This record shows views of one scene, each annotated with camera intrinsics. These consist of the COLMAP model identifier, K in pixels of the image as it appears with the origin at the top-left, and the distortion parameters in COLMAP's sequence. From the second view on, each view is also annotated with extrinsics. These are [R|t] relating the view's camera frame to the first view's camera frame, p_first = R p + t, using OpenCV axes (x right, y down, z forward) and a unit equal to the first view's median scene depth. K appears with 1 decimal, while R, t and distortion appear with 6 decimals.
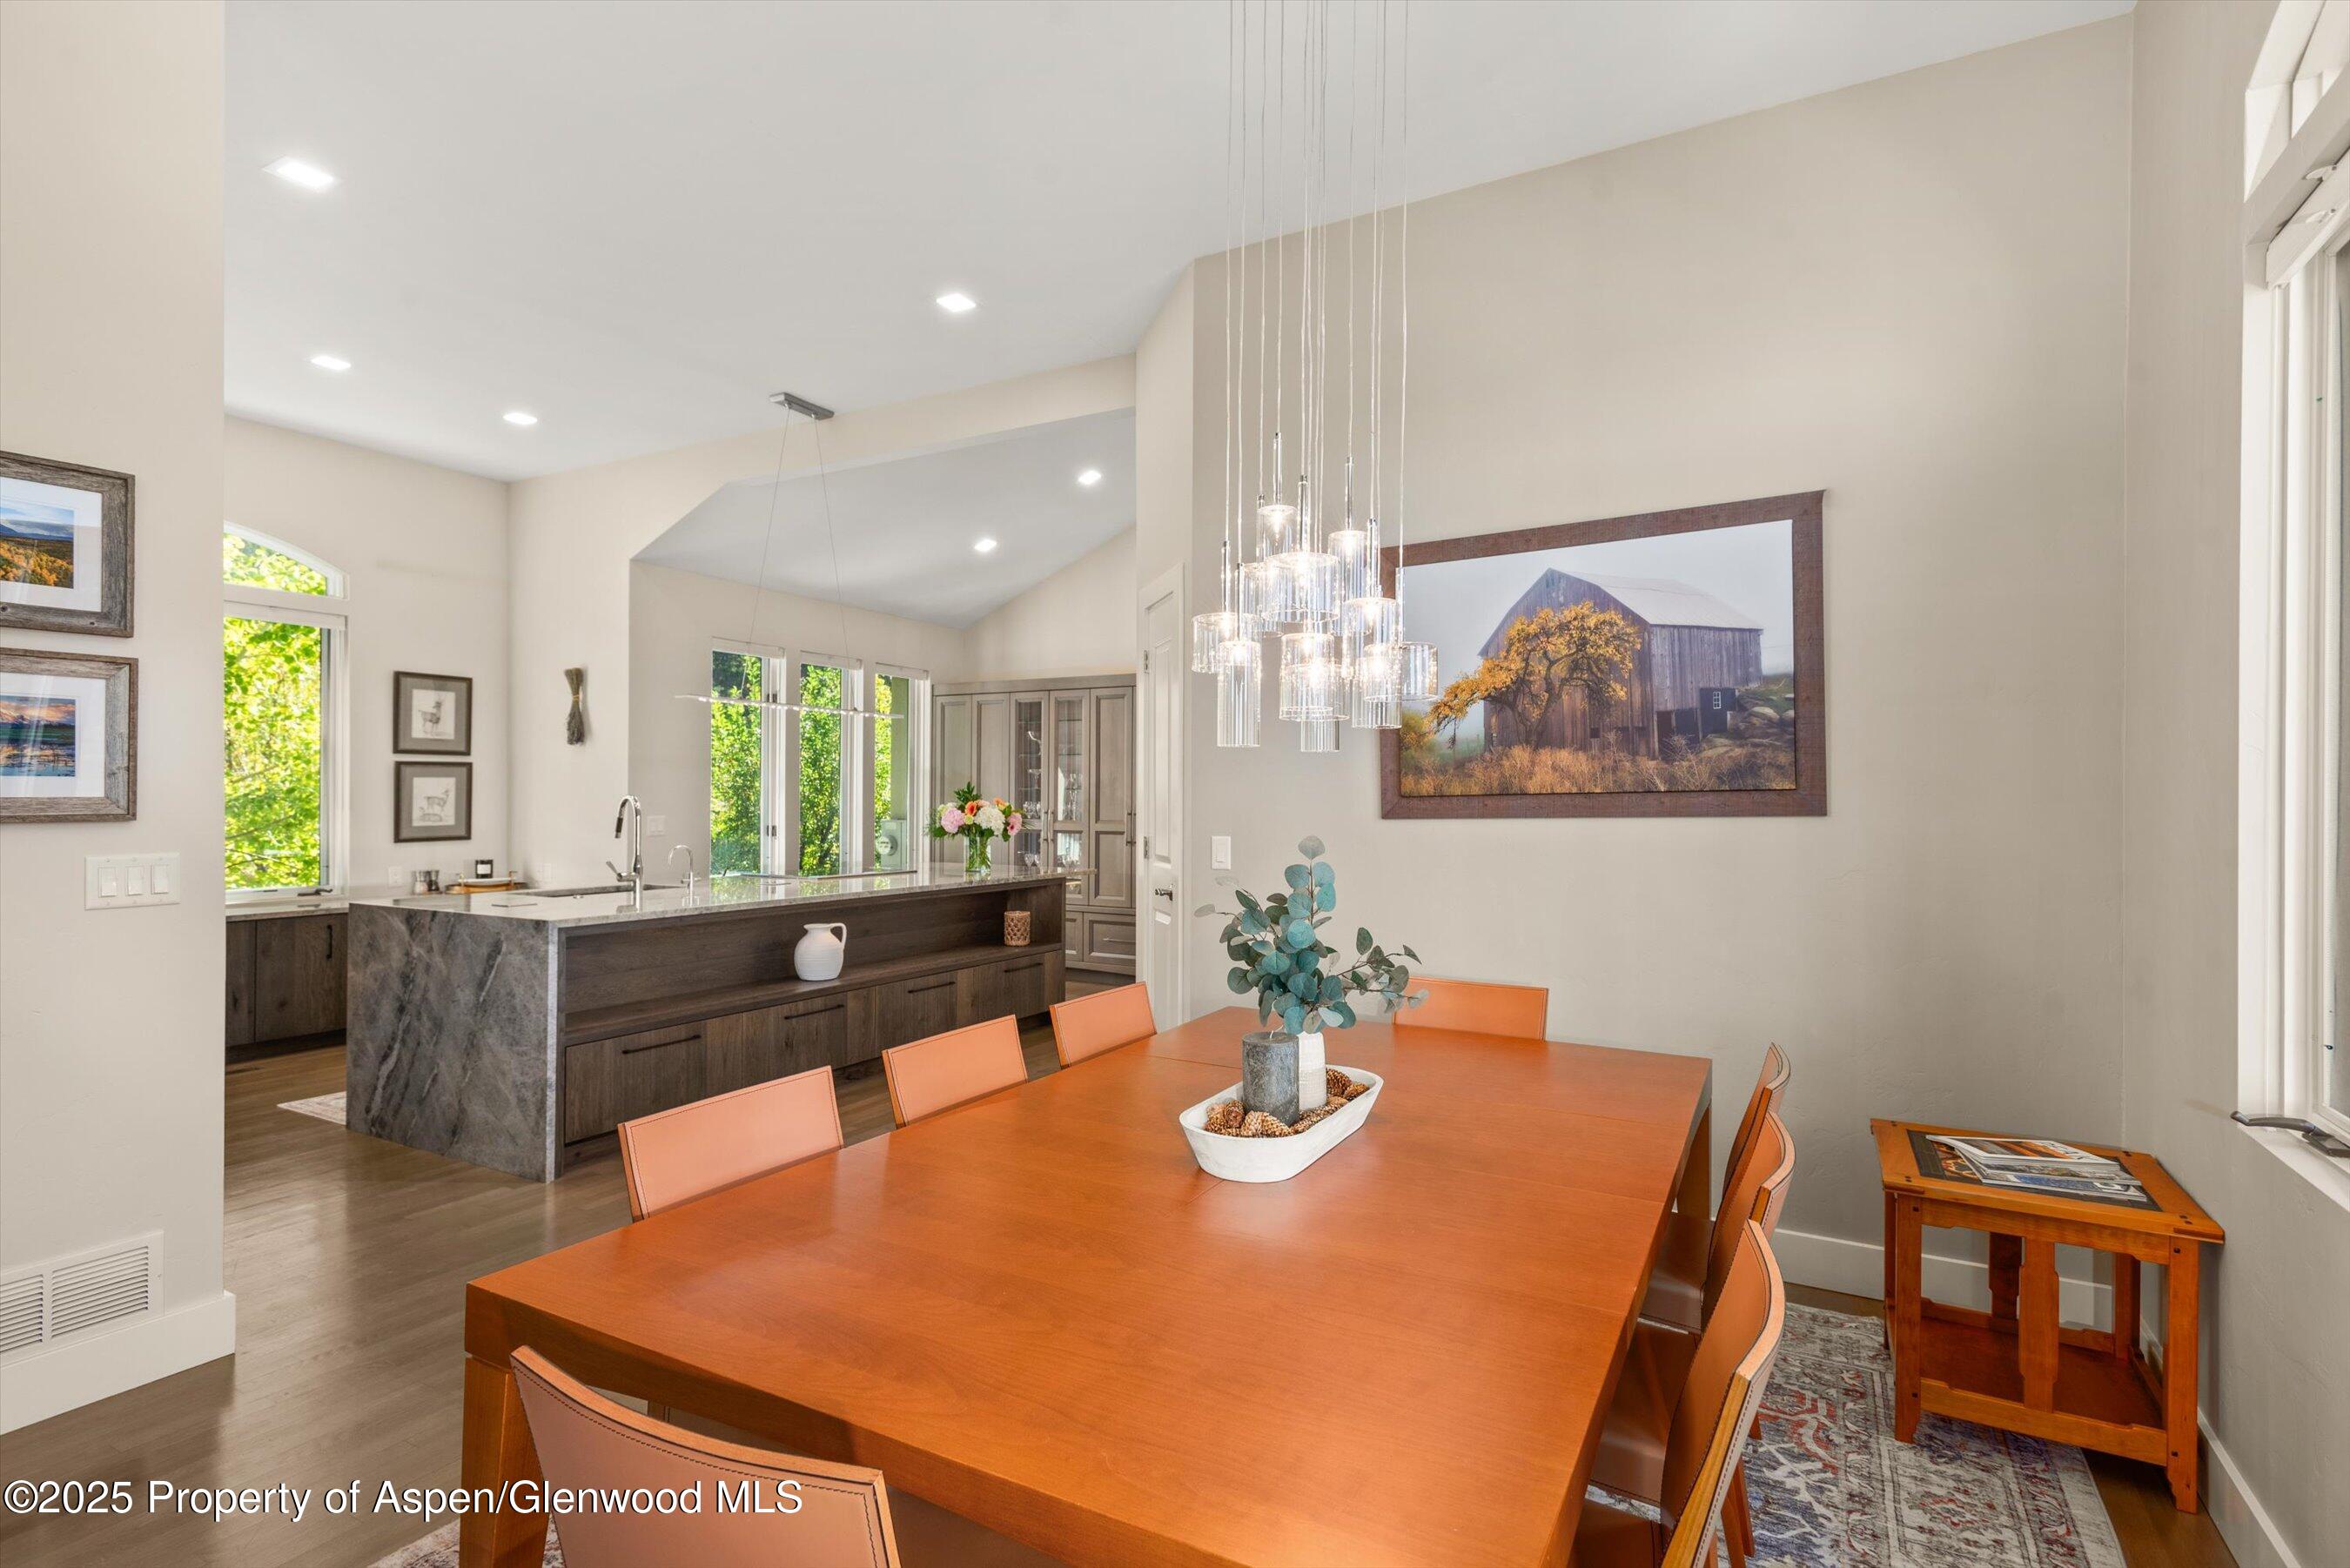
lens RADIAL K [[1162.9, 0, 1181.1], [0, 1162.9, 797.0], [0, 0, 1]] dist [0.028174, -0.000109]
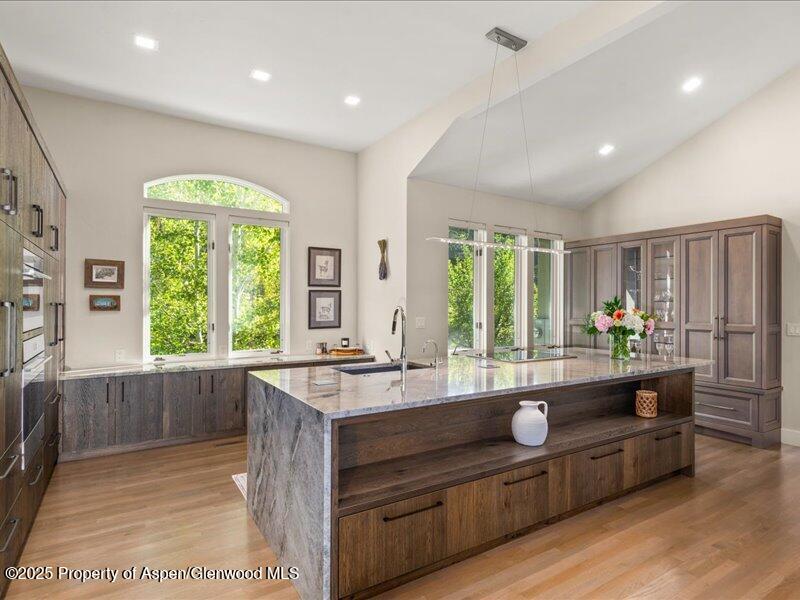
lens RADIAL K [[478.9, 0, 400.0], [0, 478.9, 300.0], [0, 0, 1]] dist [0.001301, 0.000081]
pose [[0.886030, -0.008013, -0.463558, -0.130763], [0.002428, 0.999917, -0.012645, -0.001644], [0.463621, 0.010078, 0.885976, 0.322963]]
